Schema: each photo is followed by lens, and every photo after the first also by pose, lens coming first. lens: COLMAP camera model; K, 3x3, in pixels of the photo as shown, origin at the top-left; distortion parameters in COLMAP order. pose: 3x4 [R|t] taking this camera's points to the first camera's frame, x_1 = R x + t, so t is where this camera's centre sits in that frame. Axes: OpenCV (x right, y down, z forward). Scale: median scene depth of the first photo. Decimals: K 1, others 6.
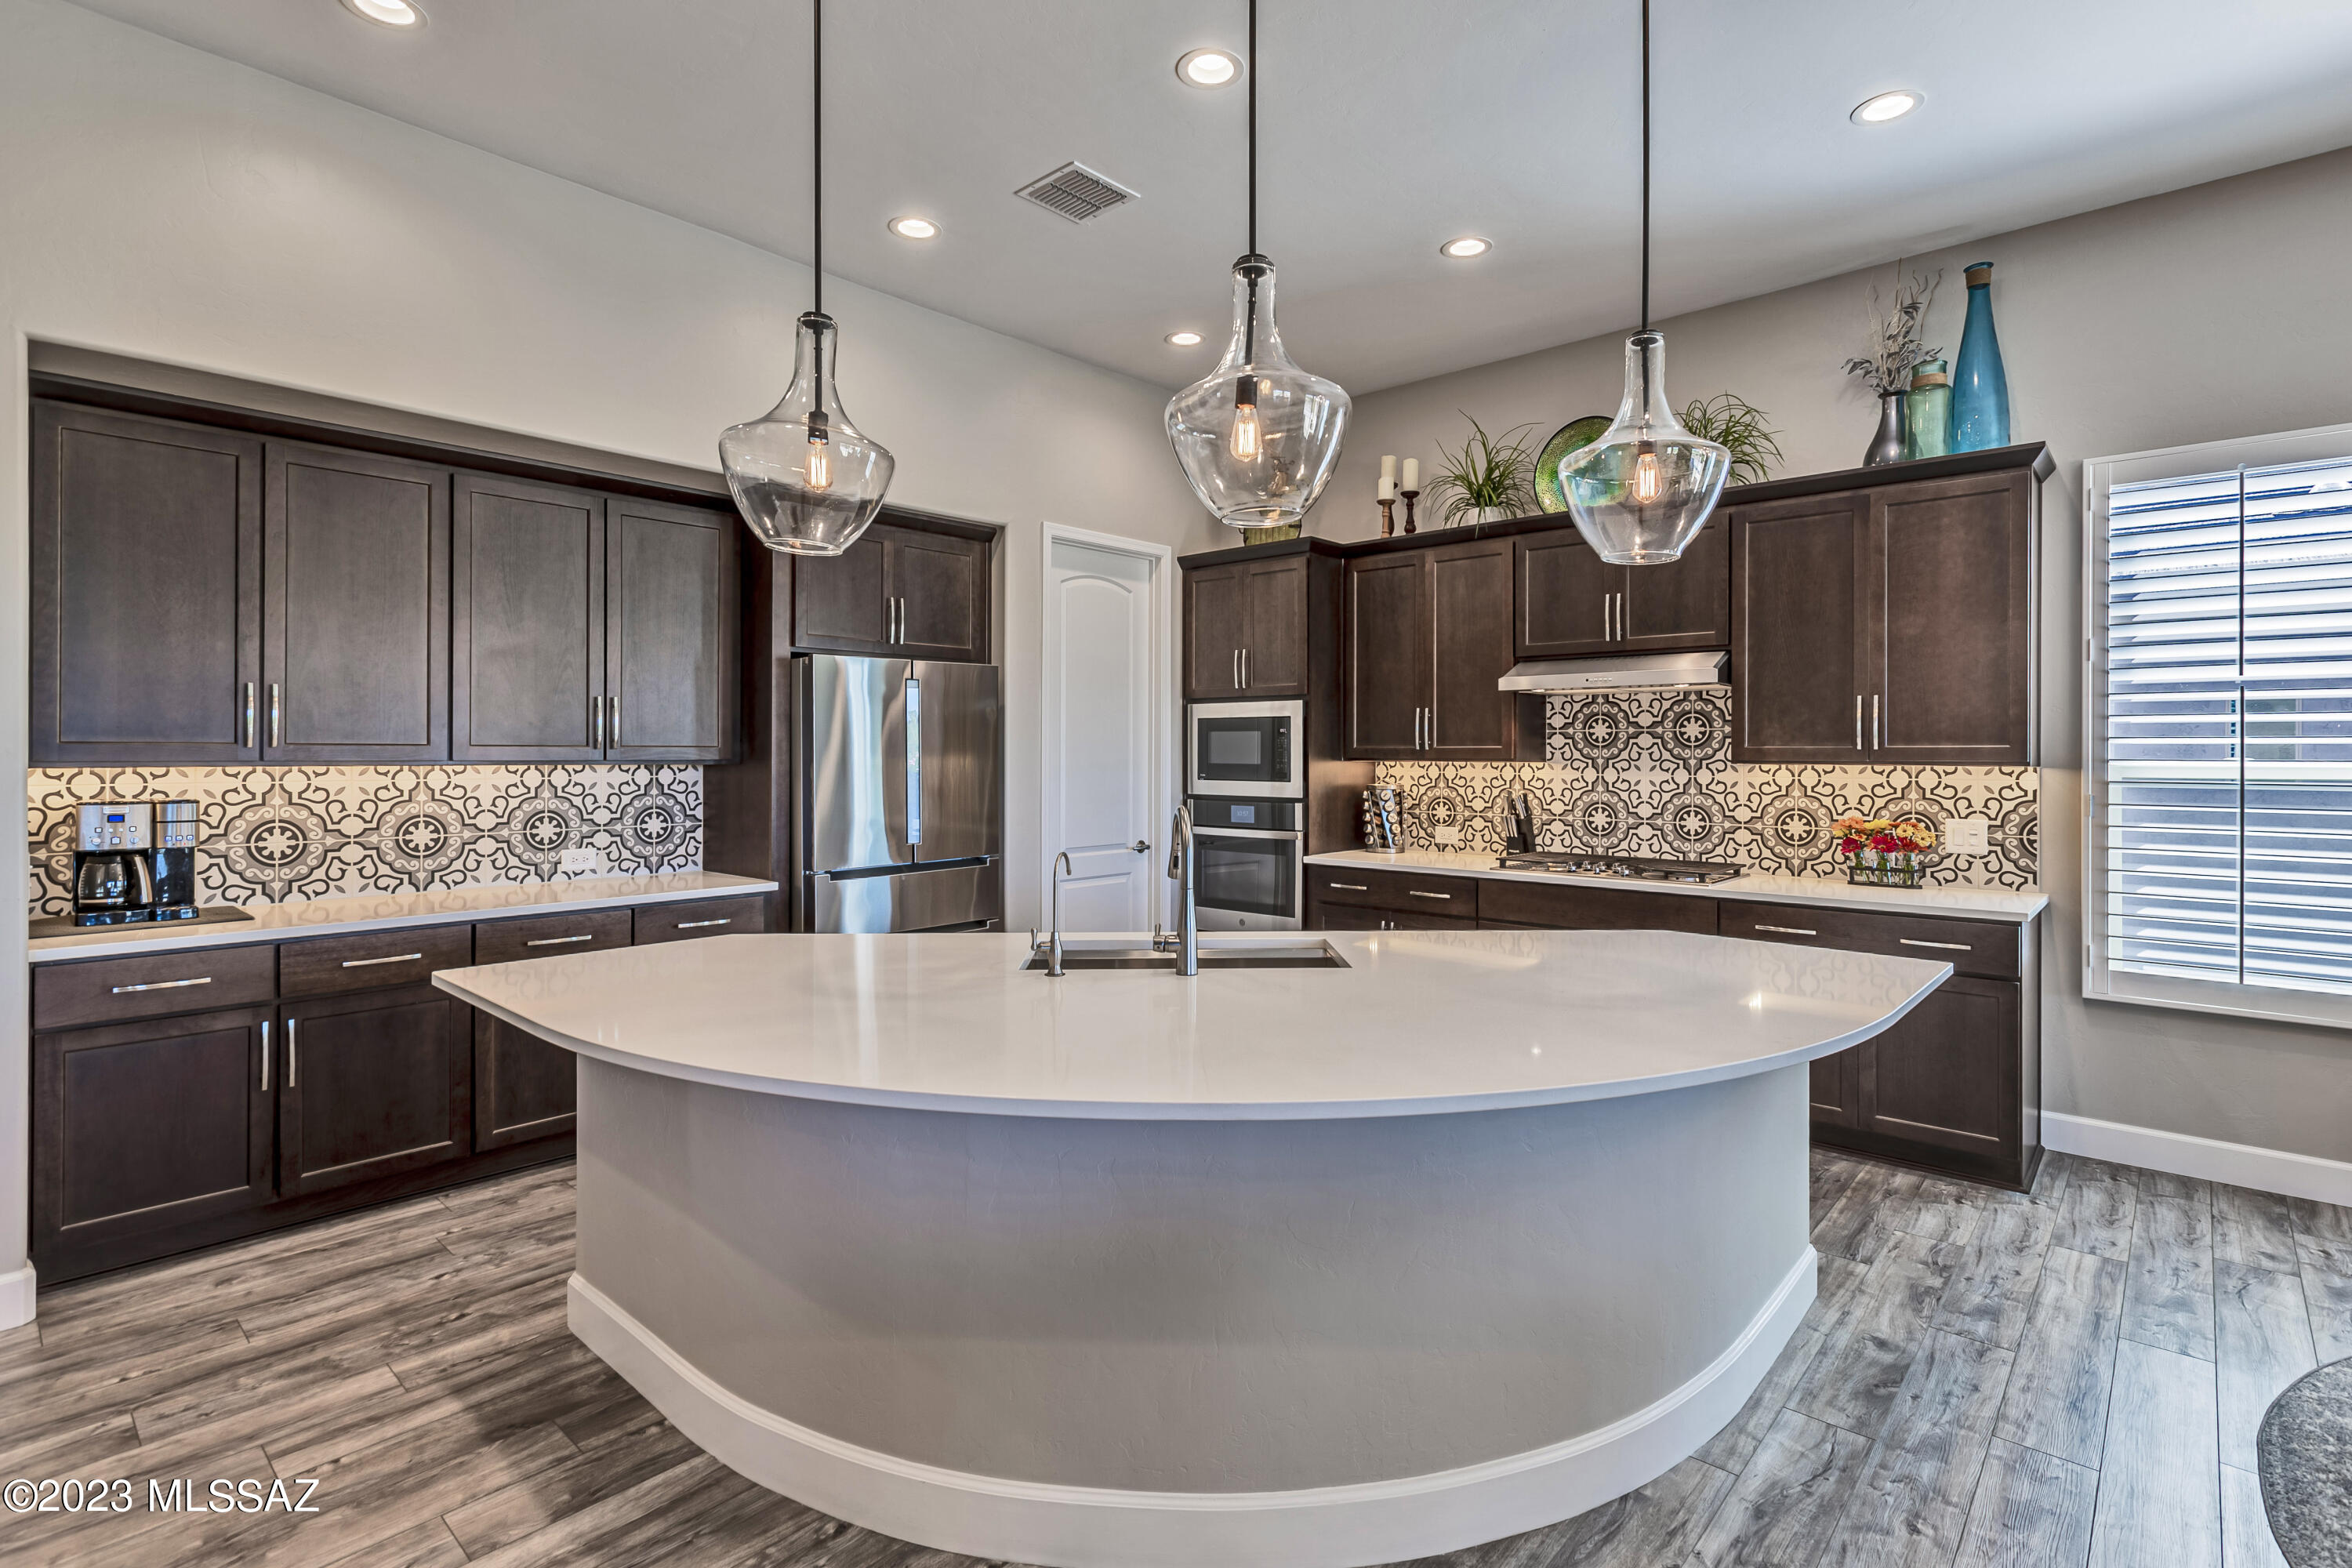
lens RADIAL K [[1126.0, 0, 1217.5], [0, 1126.0, 751.9], [0, 0, 1]] dist [0.002071, -0.002154]
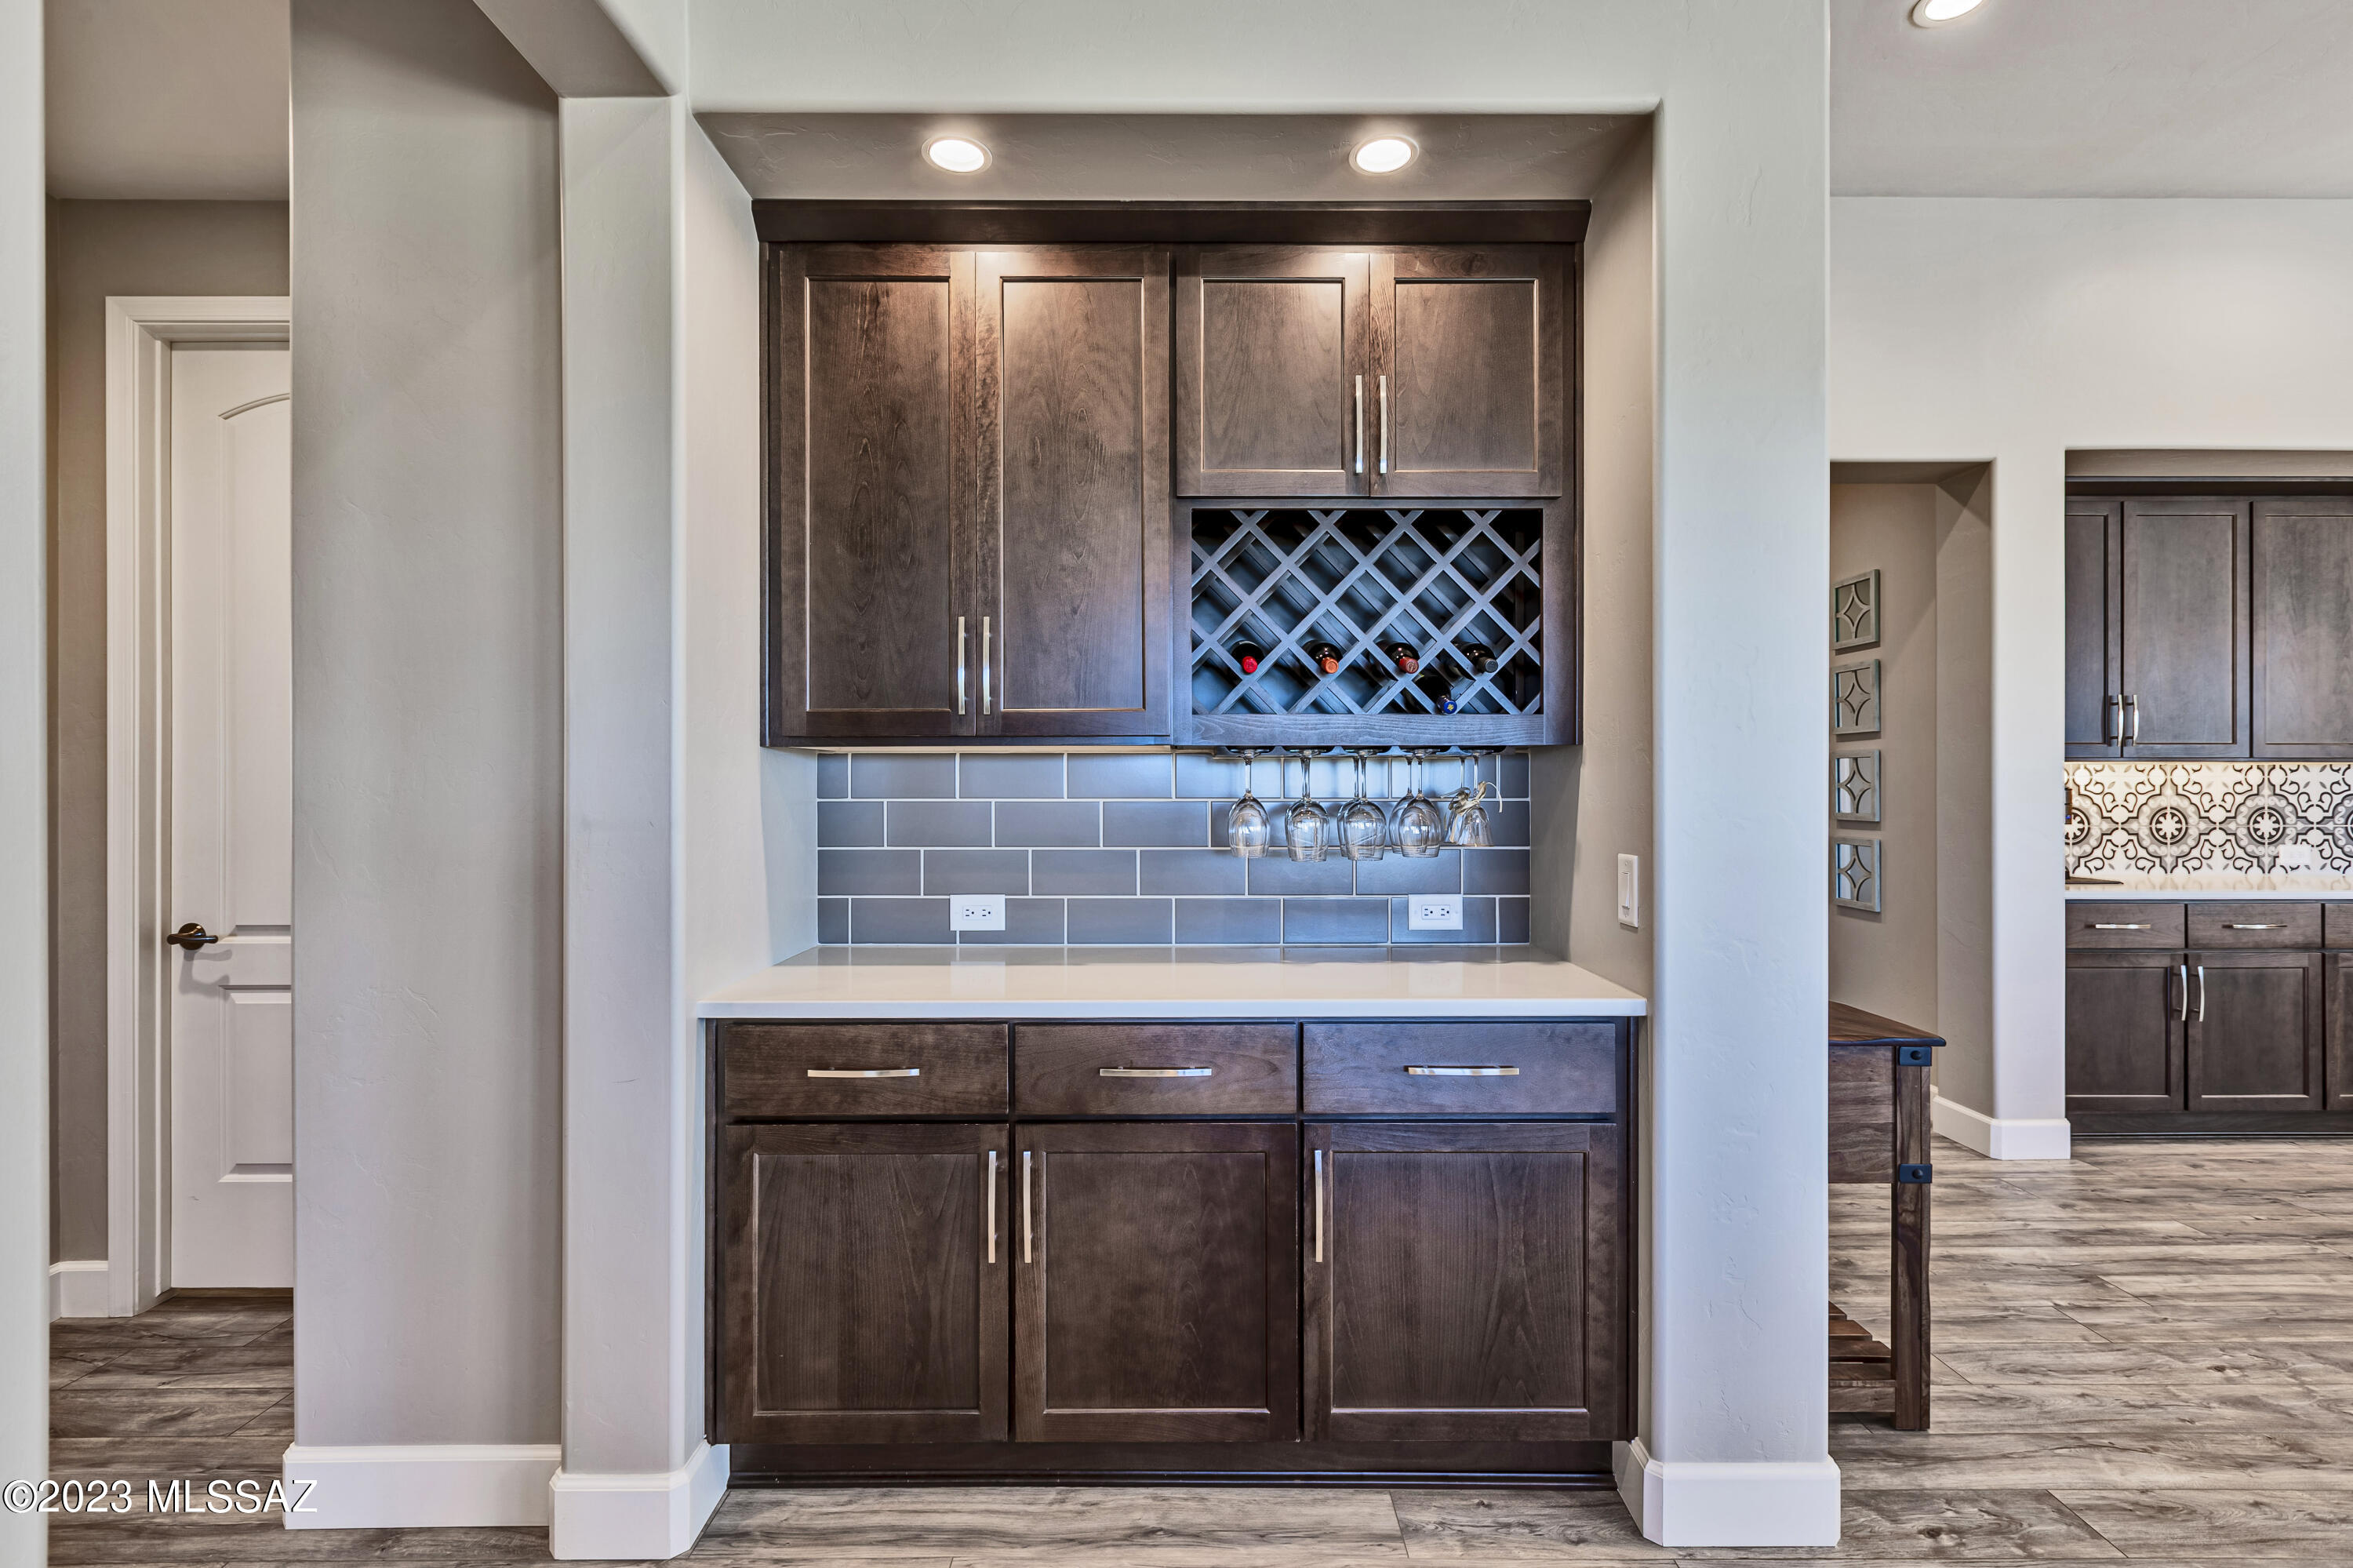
lens RADIAL K [[1126.6, 0, 1198.1], [0, 1126.6, 771.8], [0, 0, 1]] dist [0.002071, -0.002154]
pose [[0.654719, -0.006046, -0.755848, -0.465066], [0.001652, 0.999977, -0.006568, 0.024733], [0.755871, 0.003051, 0.654714, -0.476458]]
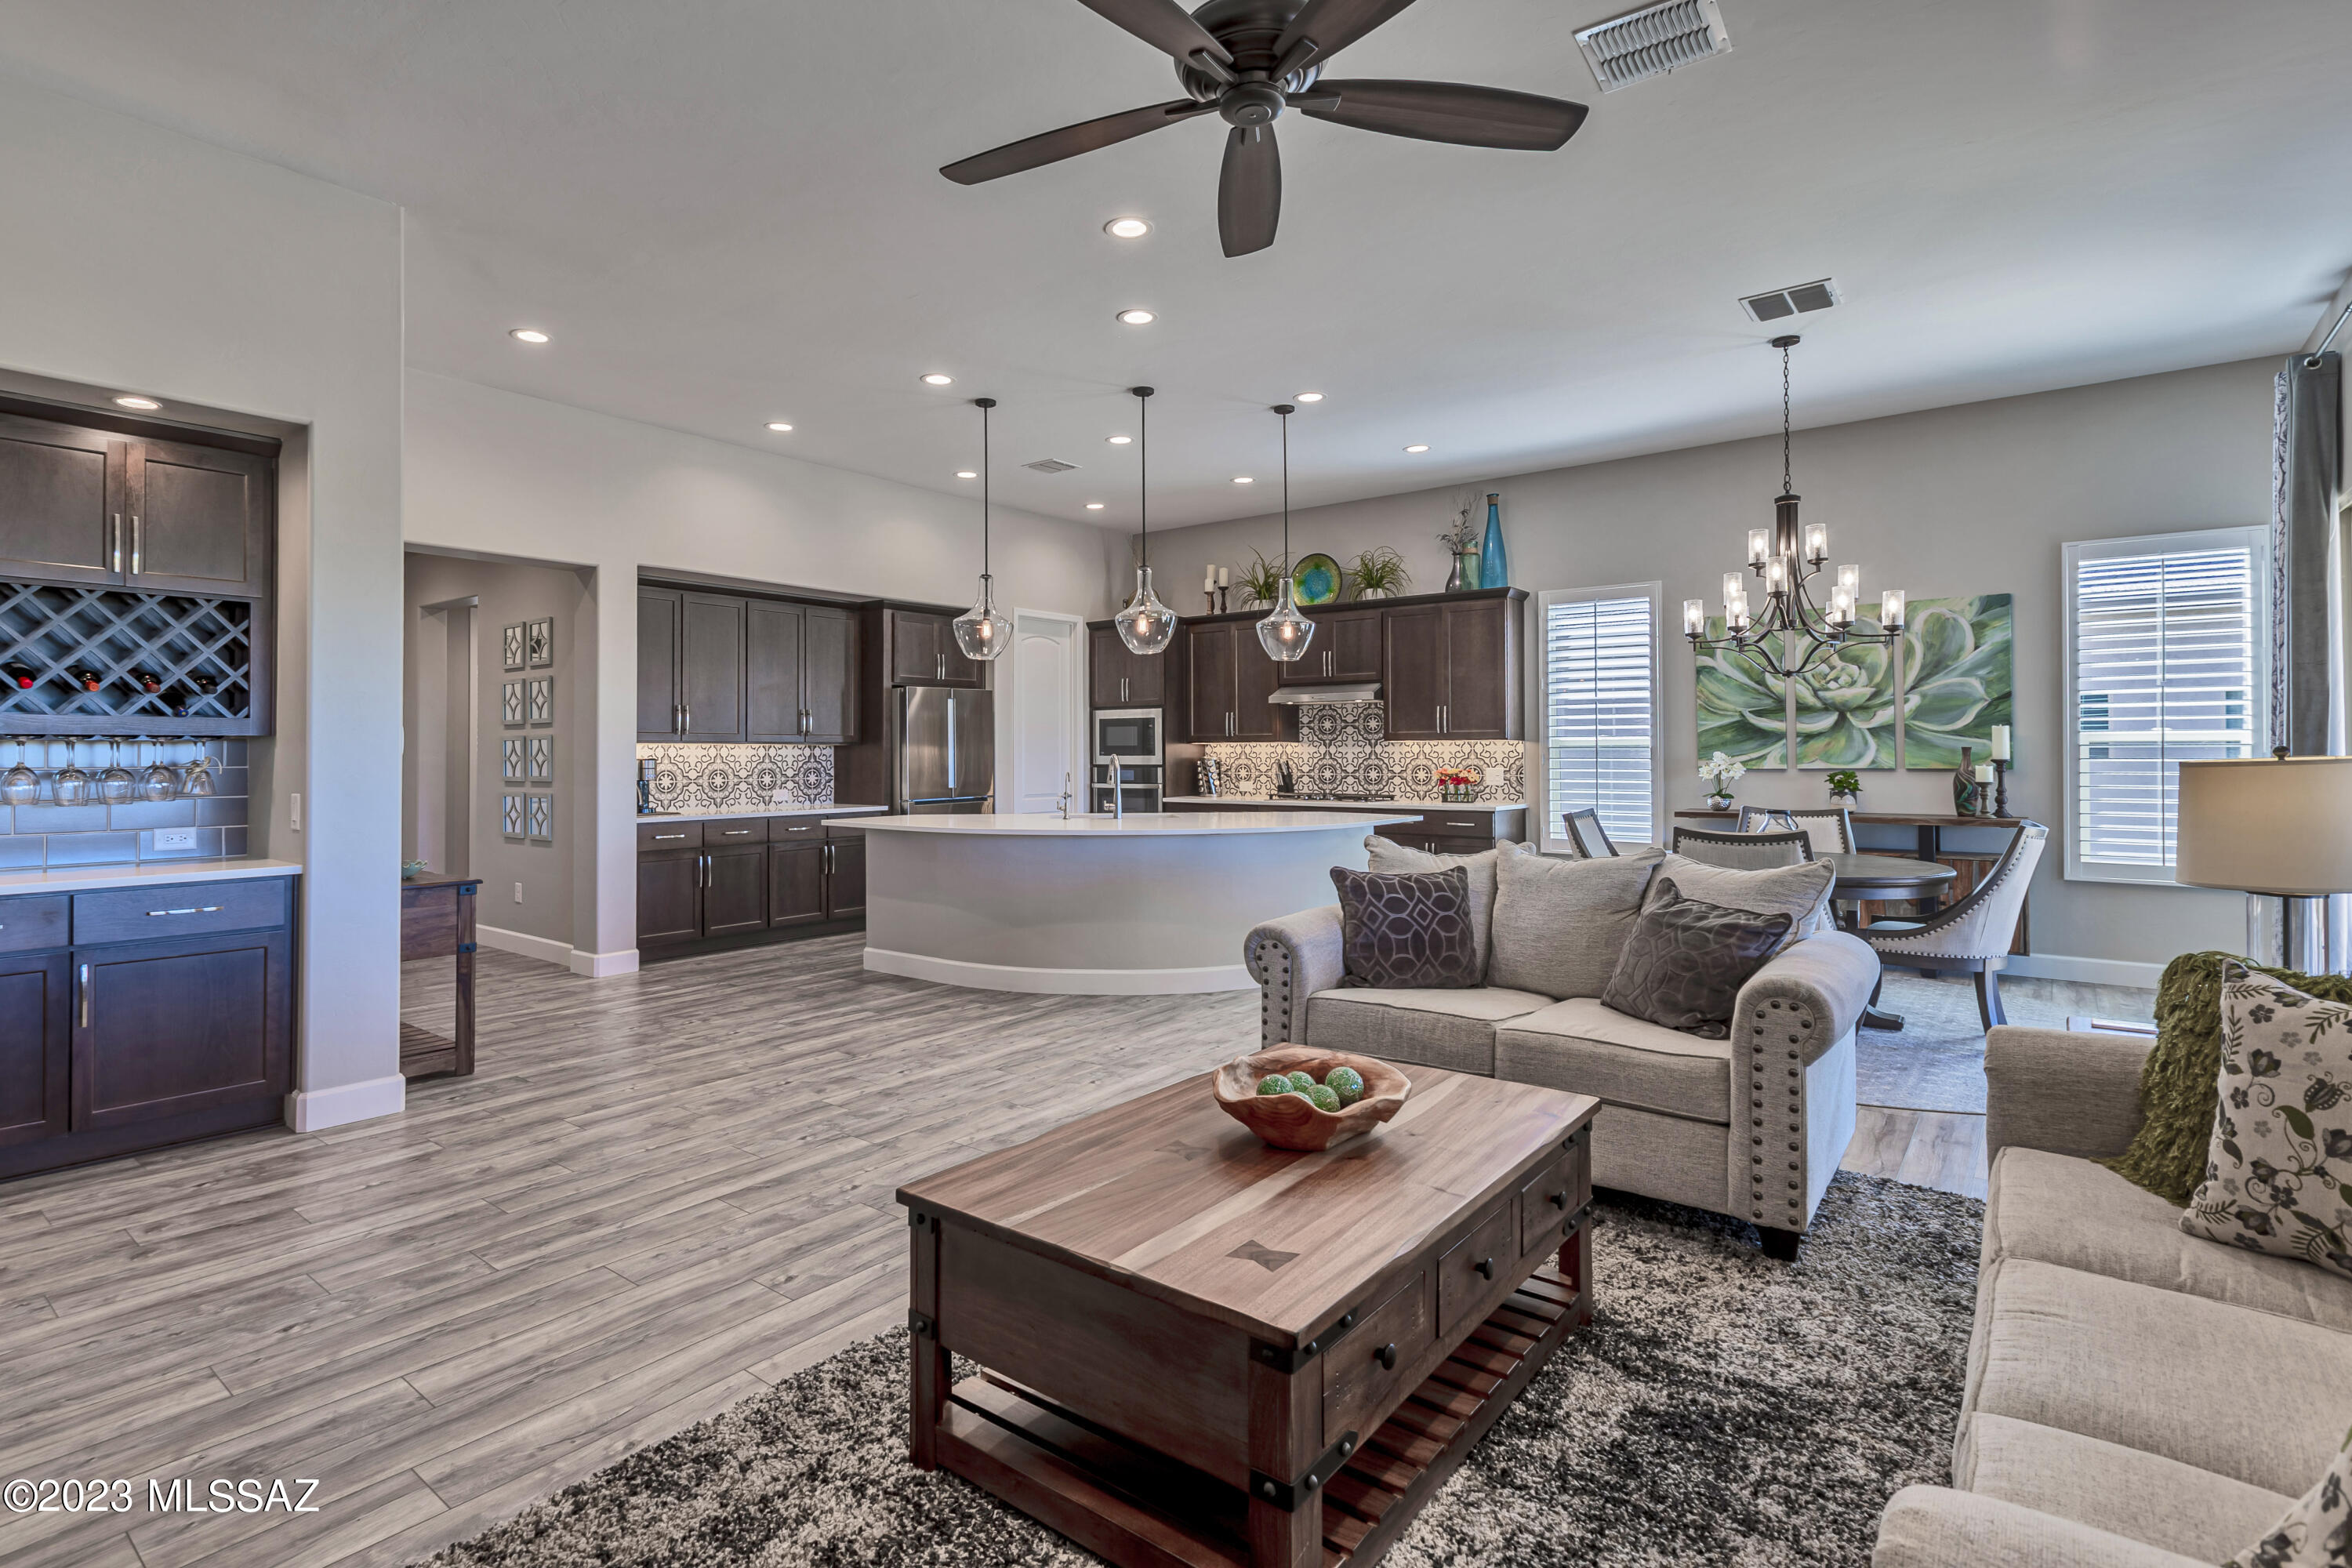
lens RADIAL K [[1126.0, 0, 1074.8], [0, 1126.0, 735.9], [0, 0, 1]] dist [0.002071, -0.002154]
pose [[0.999986, -0.005090, 0.001051, -0.077131], [0.005104, 0.999890, -0.013949, 0.025959], [-0.000980, 0.013954, 0.999902, -0.940985]]
